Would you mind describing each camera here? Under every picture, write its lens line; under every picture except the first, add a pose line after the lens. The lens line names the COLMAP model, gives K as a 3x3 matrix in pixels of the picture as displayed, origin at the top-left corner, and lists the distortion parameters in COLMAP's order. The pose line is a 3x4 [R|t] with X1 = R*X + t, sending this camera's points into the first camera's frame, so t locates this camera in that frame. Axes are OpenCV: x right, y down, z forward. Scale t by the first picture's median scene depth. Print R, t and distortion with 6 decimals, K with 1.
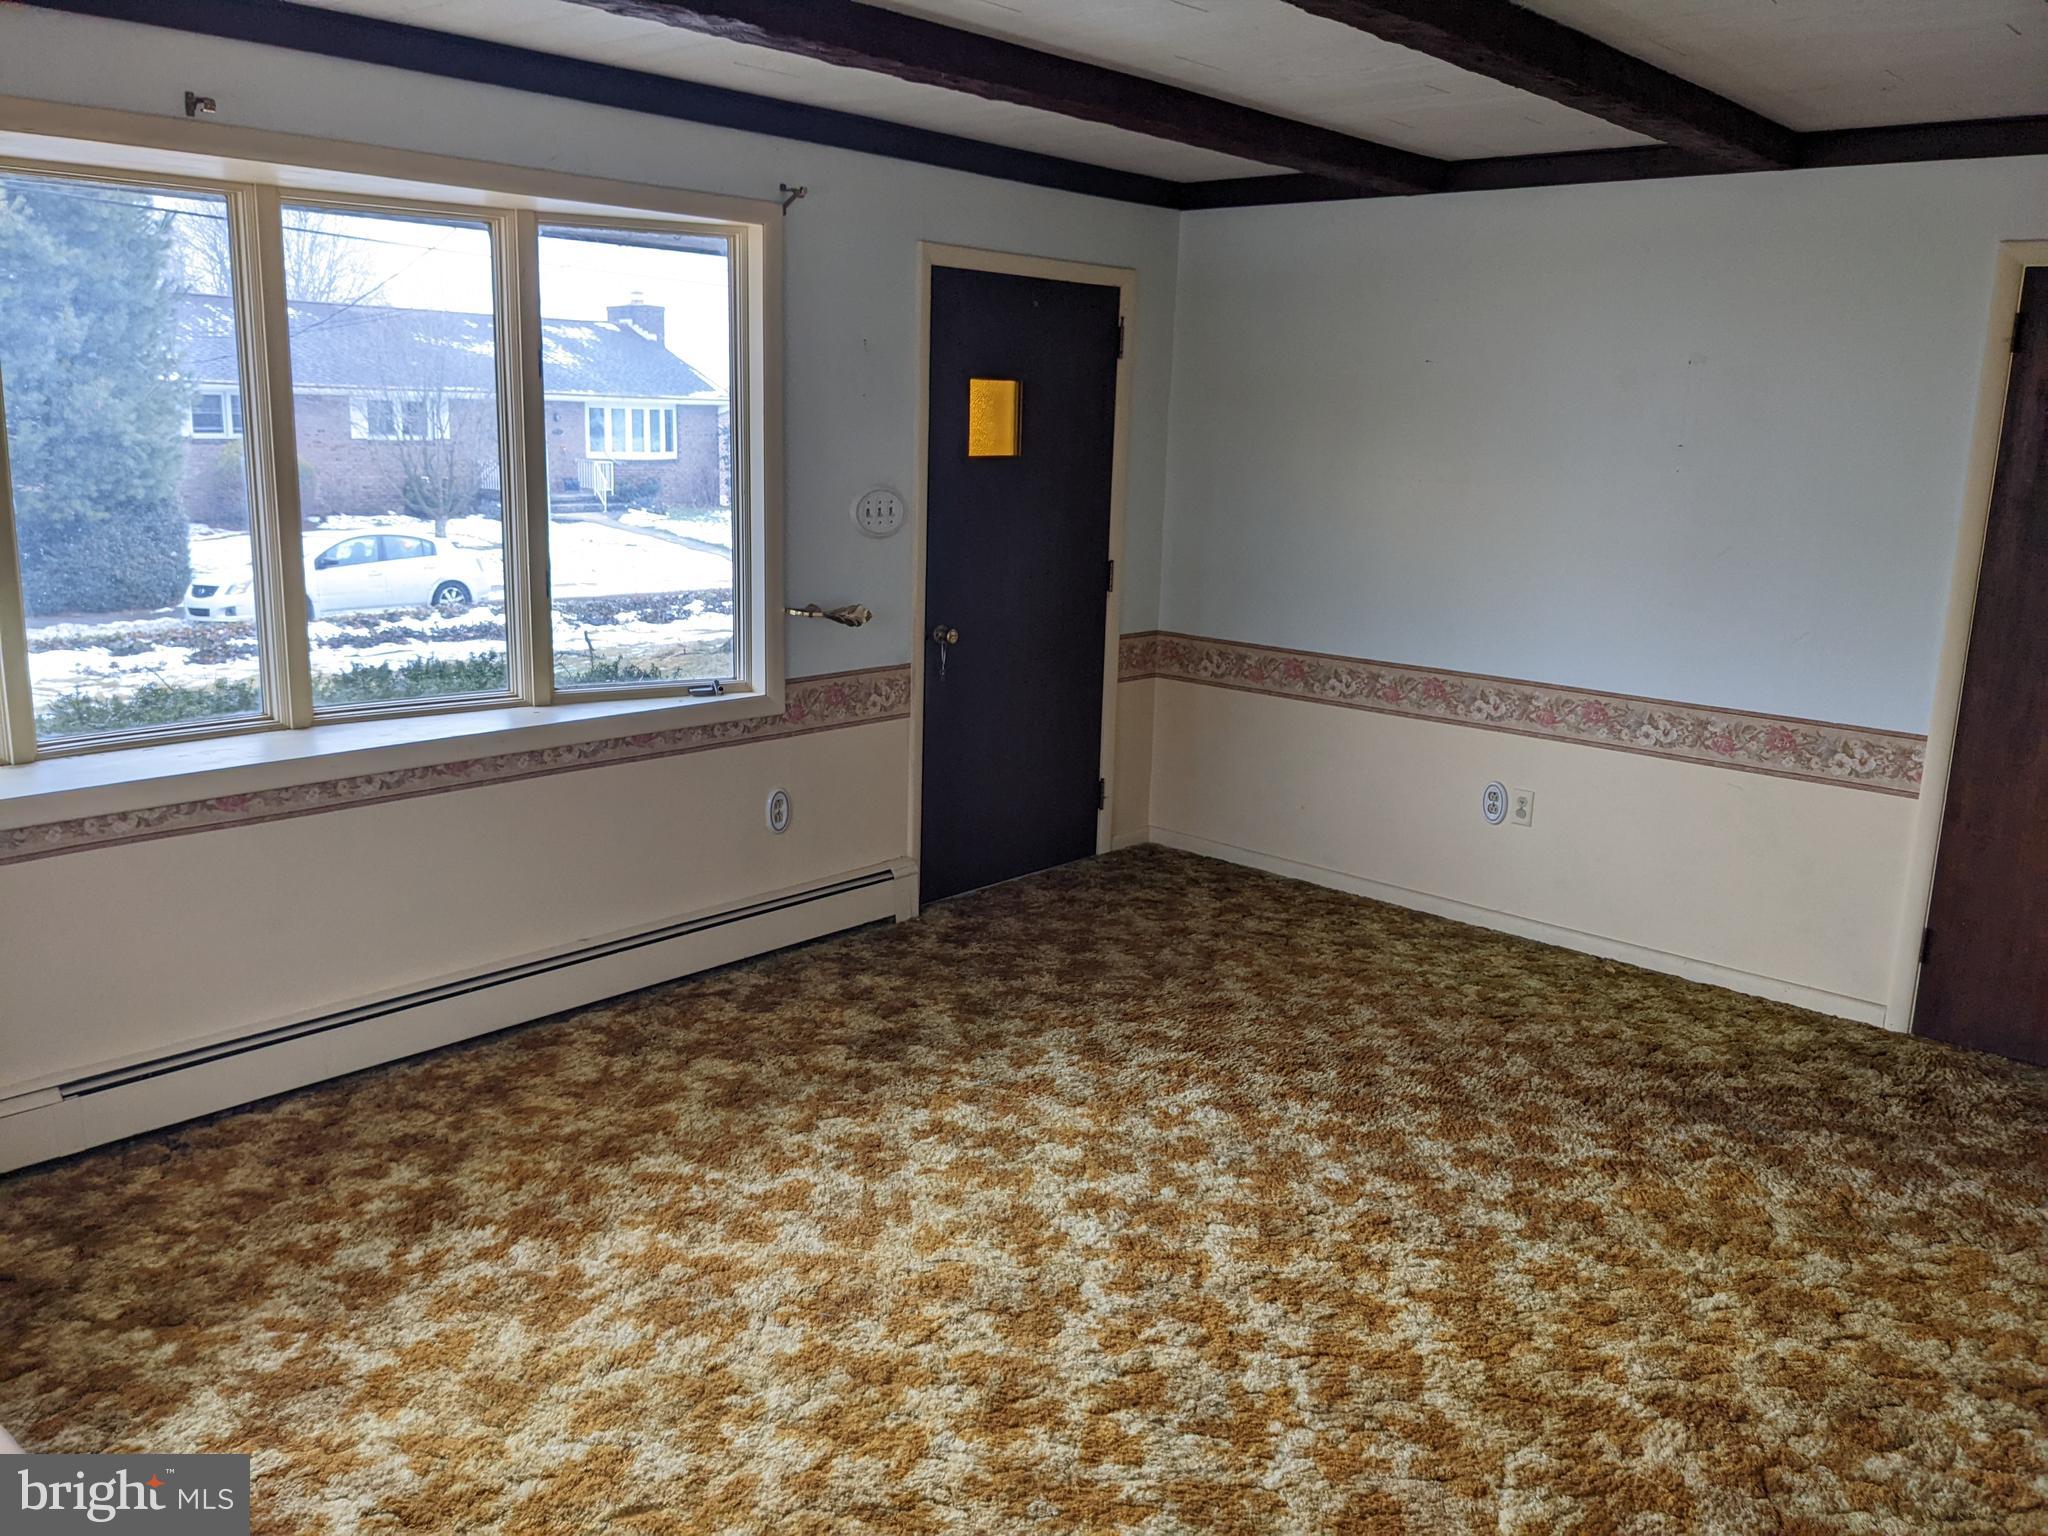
lens RADIAL K [[1625.5, 0, 1023.7], [0, 1625.5, 767.5], [0, 0, 1]] dist [0.004367, 0.006492]
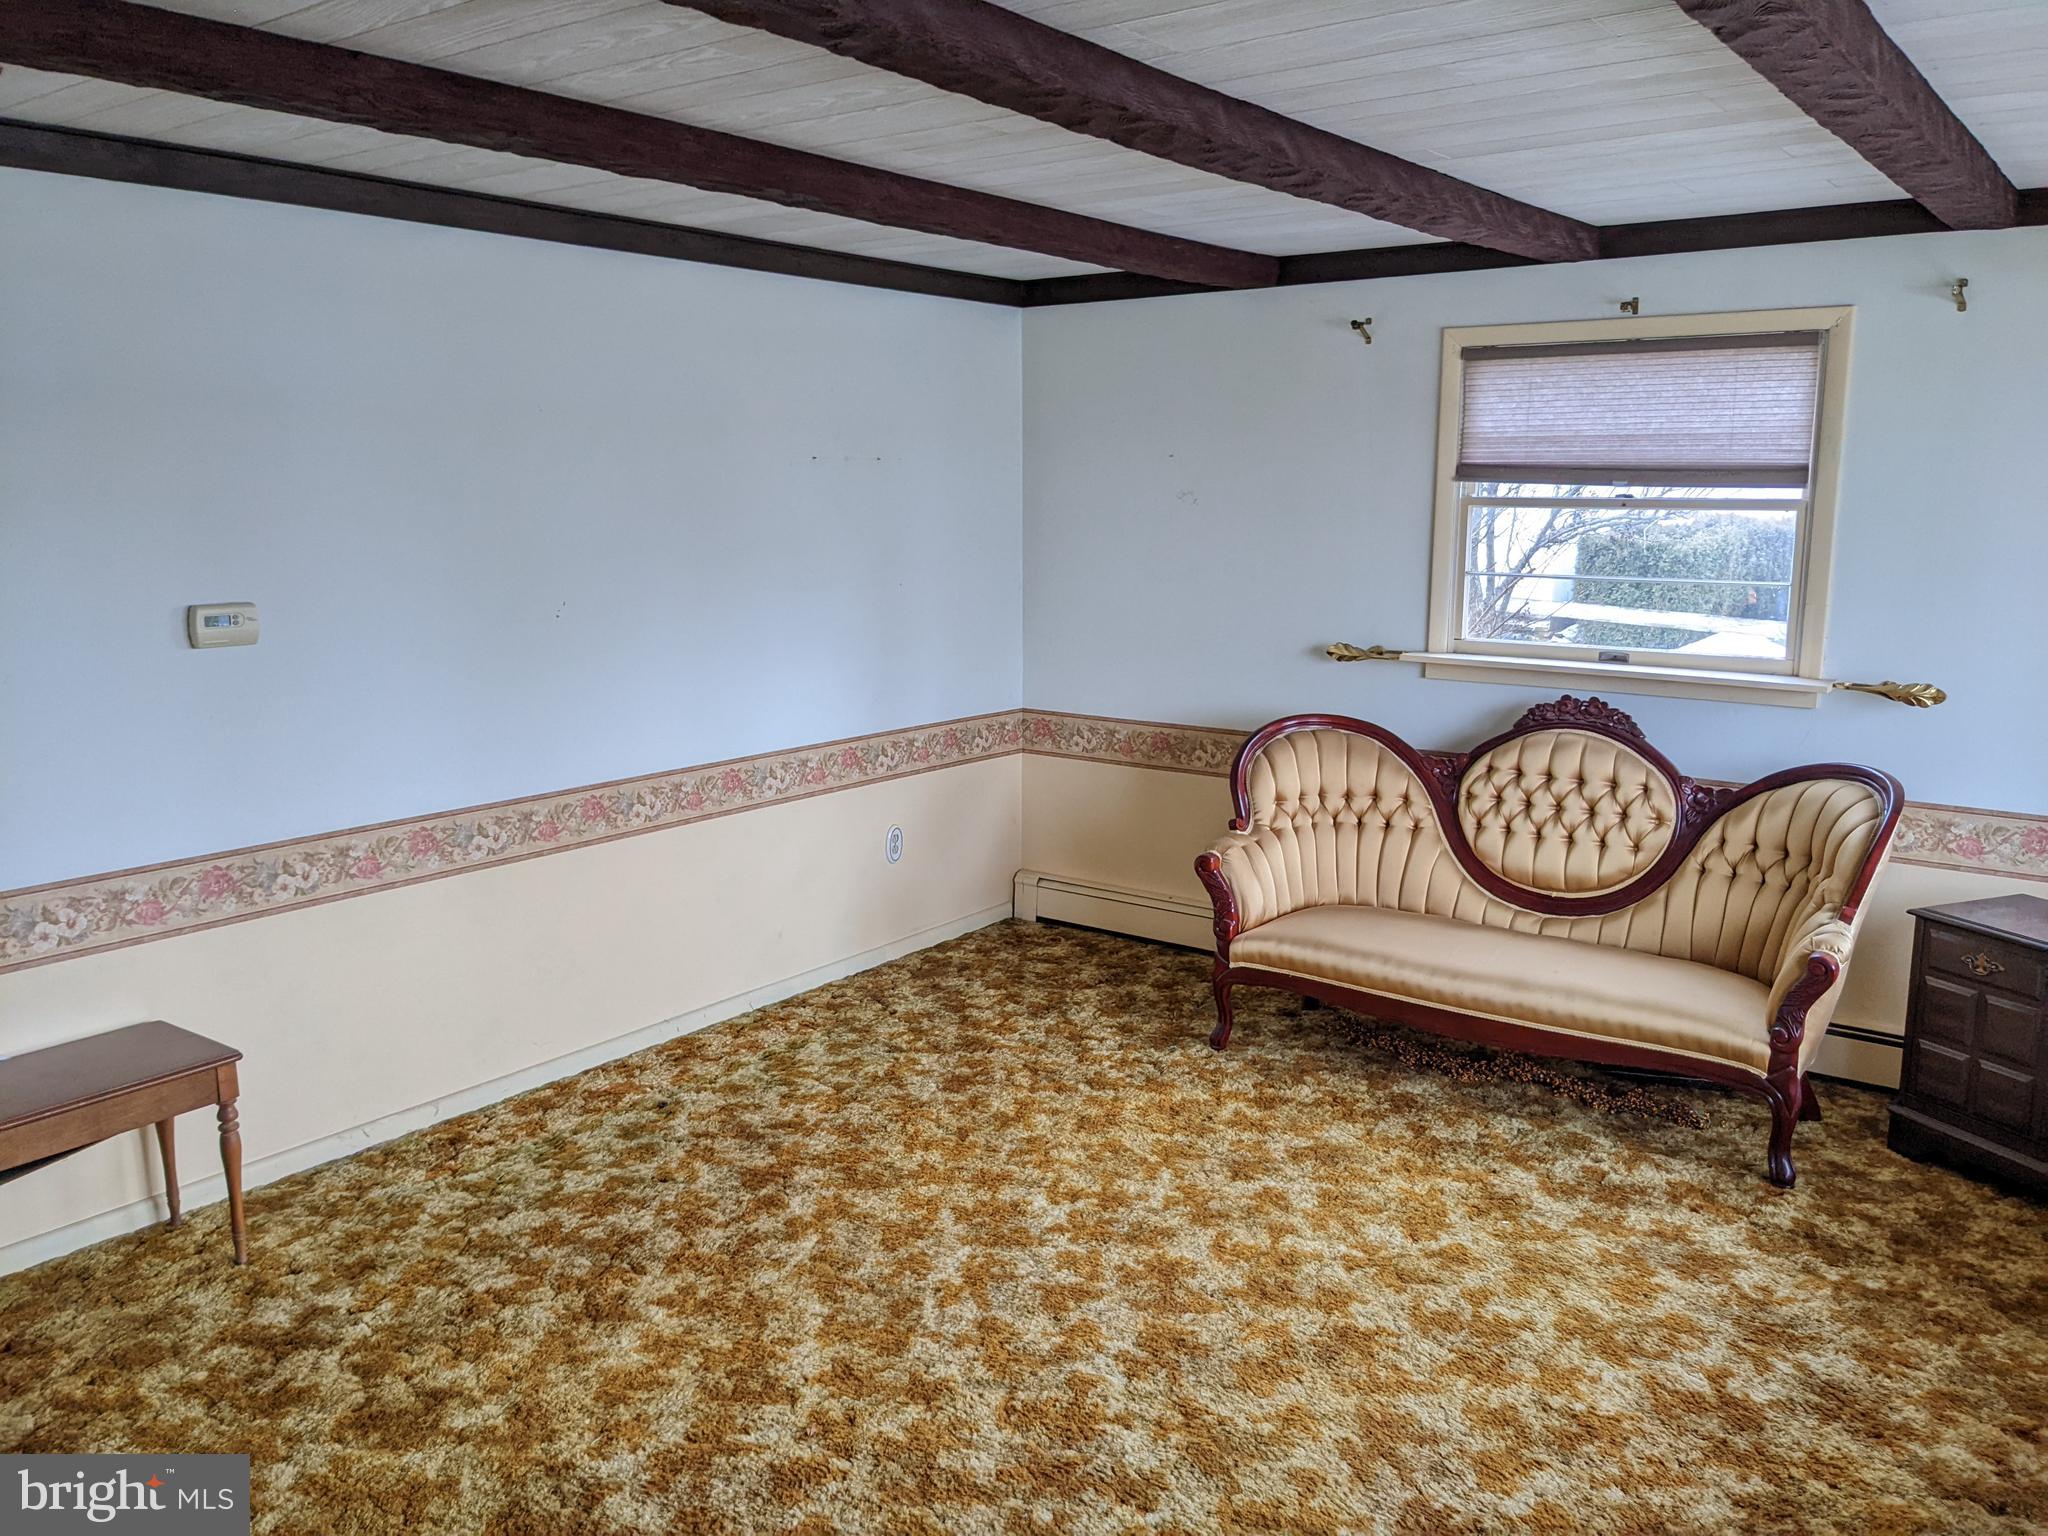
lens RADIAL K [[1625.5, 0, 1024.7], [0, 1625.5, 768.2], [0, 0, 1]] dist [0.004367, 0.006492]
pose [[-0.995517, -0.014685, -0.093441, 0.200538], [-0.049428, 0.923028, 0.381544, -0.417063], [0.080646, 0.384452, -0.919615, 1.801091]]
